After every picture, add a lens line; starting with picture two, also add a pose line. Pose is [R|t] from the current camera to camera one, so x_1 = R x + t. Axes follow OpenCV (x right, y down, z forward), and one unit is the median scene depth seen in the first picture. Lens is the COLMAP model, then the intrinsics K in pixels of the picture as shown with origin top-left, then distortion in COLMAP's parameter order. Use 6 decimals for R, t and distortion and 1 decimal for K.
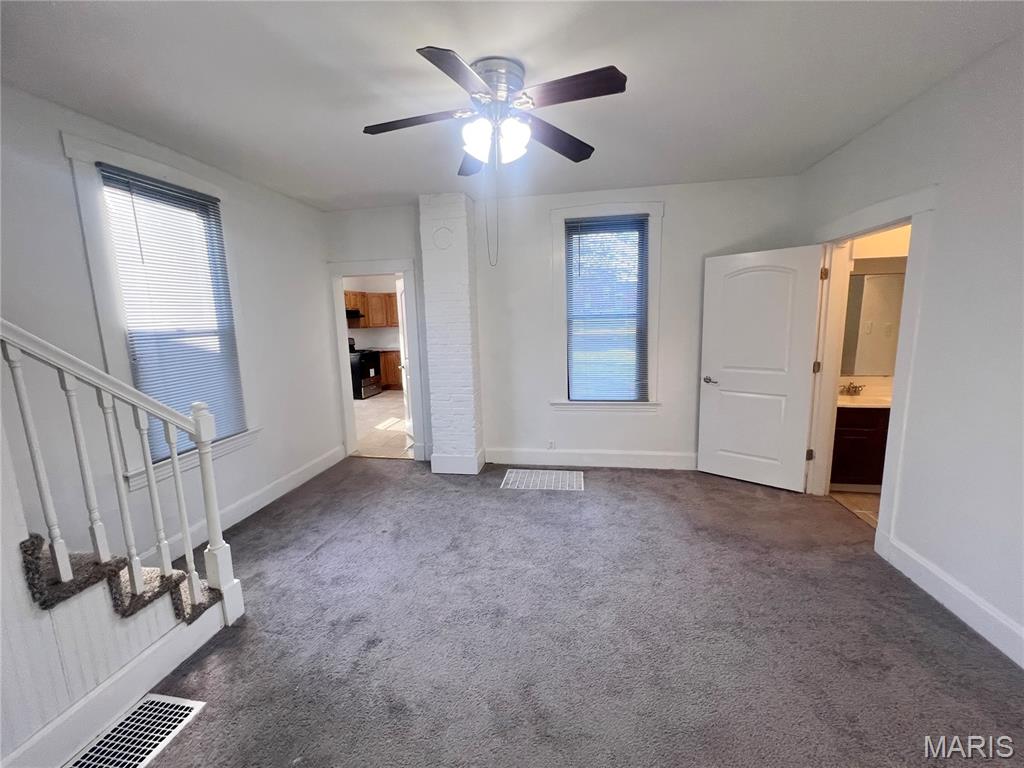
lens RADIAL K [[411.6, 0, 509.9], [0, 411.6, 380.8], [0, 0, 1]] dist [0.002569, 0.000505]
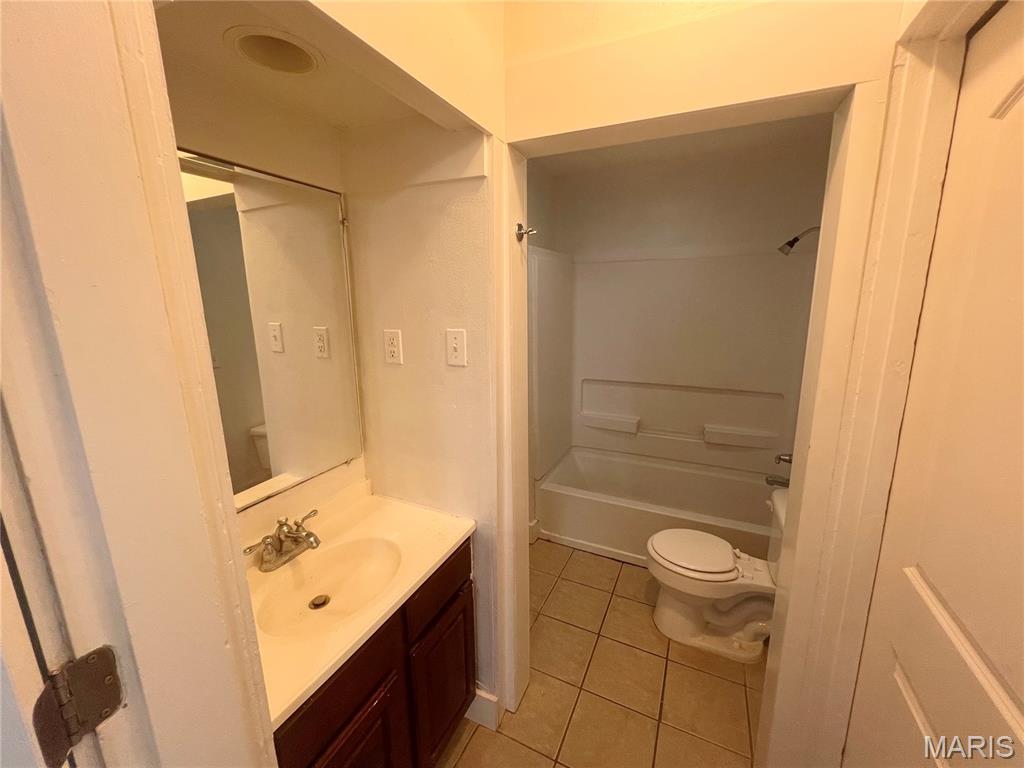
lens RADIAL K [[406.5, 0, 512.0], [0, 406.5, 381.6], [0, 0, 1]] dist [0.000267, 0.000055]
pose [[0.275827, -0.171304, 0.945819, 0.655175], [0.155486, 0.978984, 0.131967, -0.123608], [-0.948548, 0.110662, 0.296665, 0.794824]]
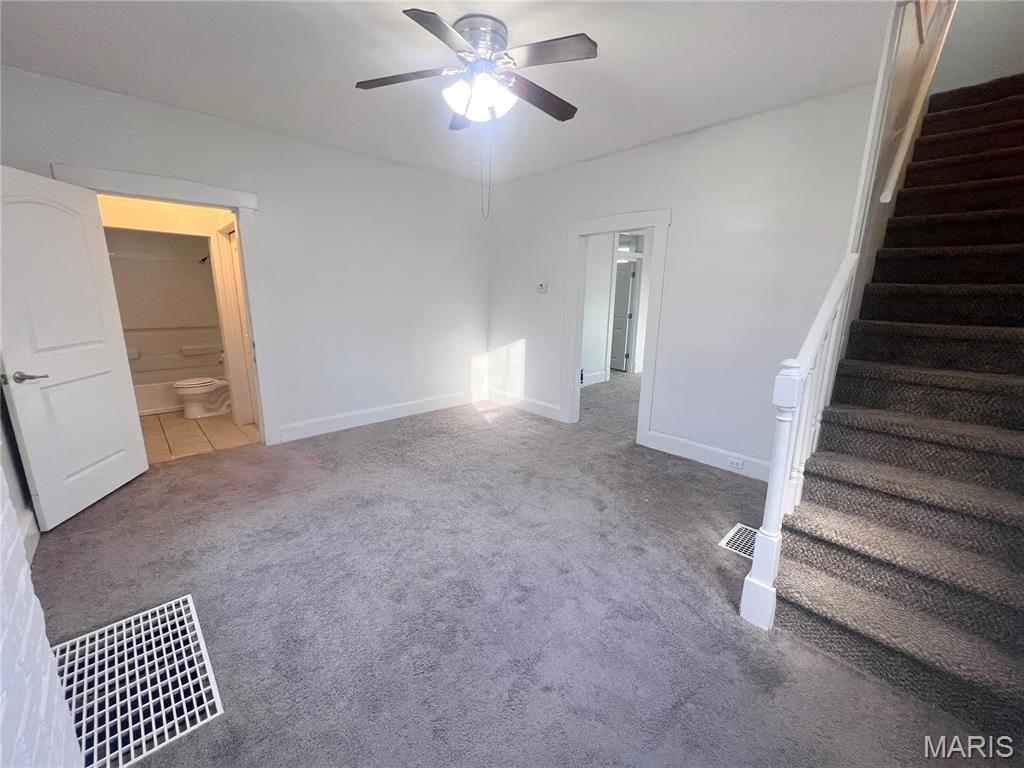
lens RADIAL K [[406.5, 0, 512.0], [0, 406.5, 381.6], [0, 0, 1]] dist [0.000267, 0.000055]
pose [[-0.804057, -0.115043, 0.583316, -0.463749], [0.093956, 0.944187, 0.315726, -0.126529], [-0.587081, 0.308668, -0.748371, 1.149799]]
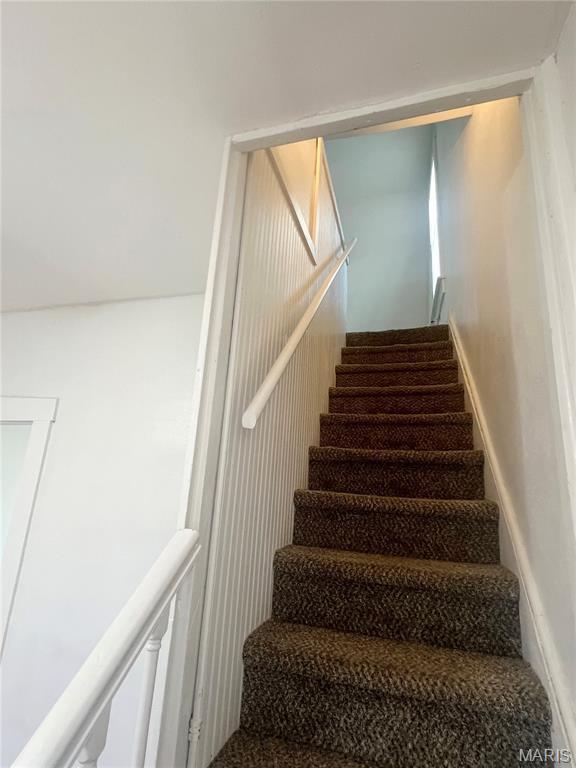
lens RADIAL K [[397.3, 0, 288.0], [0, 397.3, 384.0], [0, 0, 1]] dist [-0.000450, 0.000504]
pose [[-0.992628, -0.002401, 0.121181, -0.593537], [-0.015668, 0.993956, -0.108651, -0.135588], [-0.120188, -0.109749, -0.986666, 0.617566]]
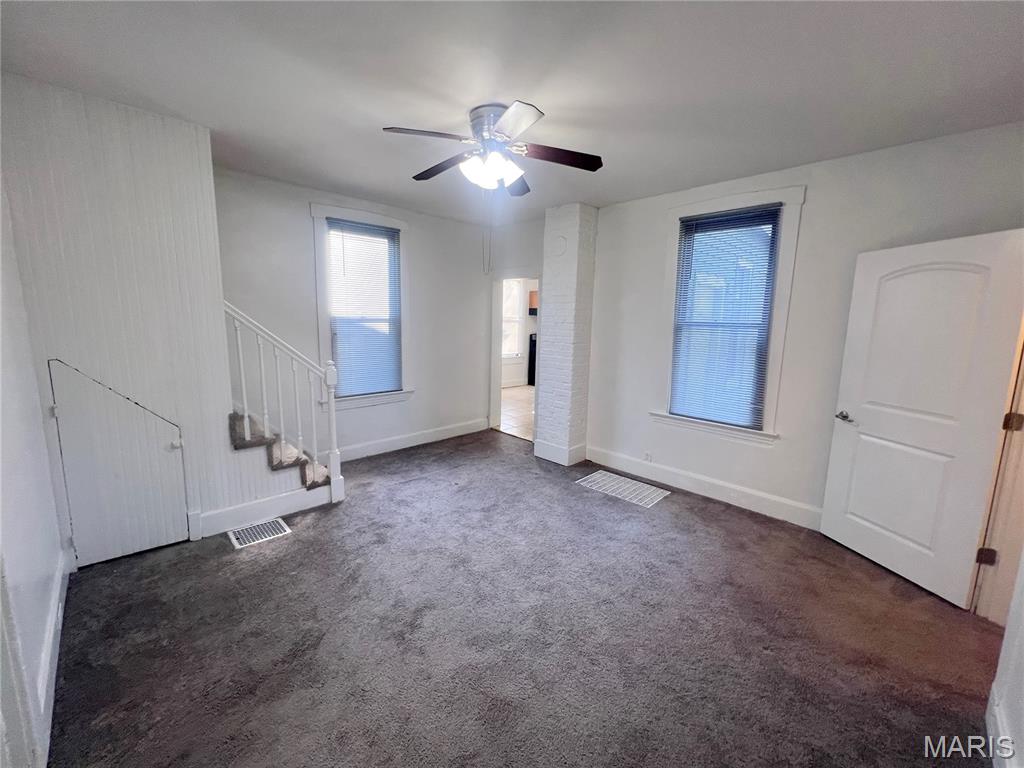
lens RADIAL K [[411.6, 0, 509.9], [0, 411.6, 380.8], [0, 0, 1]] dist [0.002569, 0.000505]
pose [[0.811652, 0.132427, -0.568933, 0.454340], [-0.132406, 0.990321, 0.041617, -0.019148], [0.568937, 0.041552, 0.821330, 0.039286]]
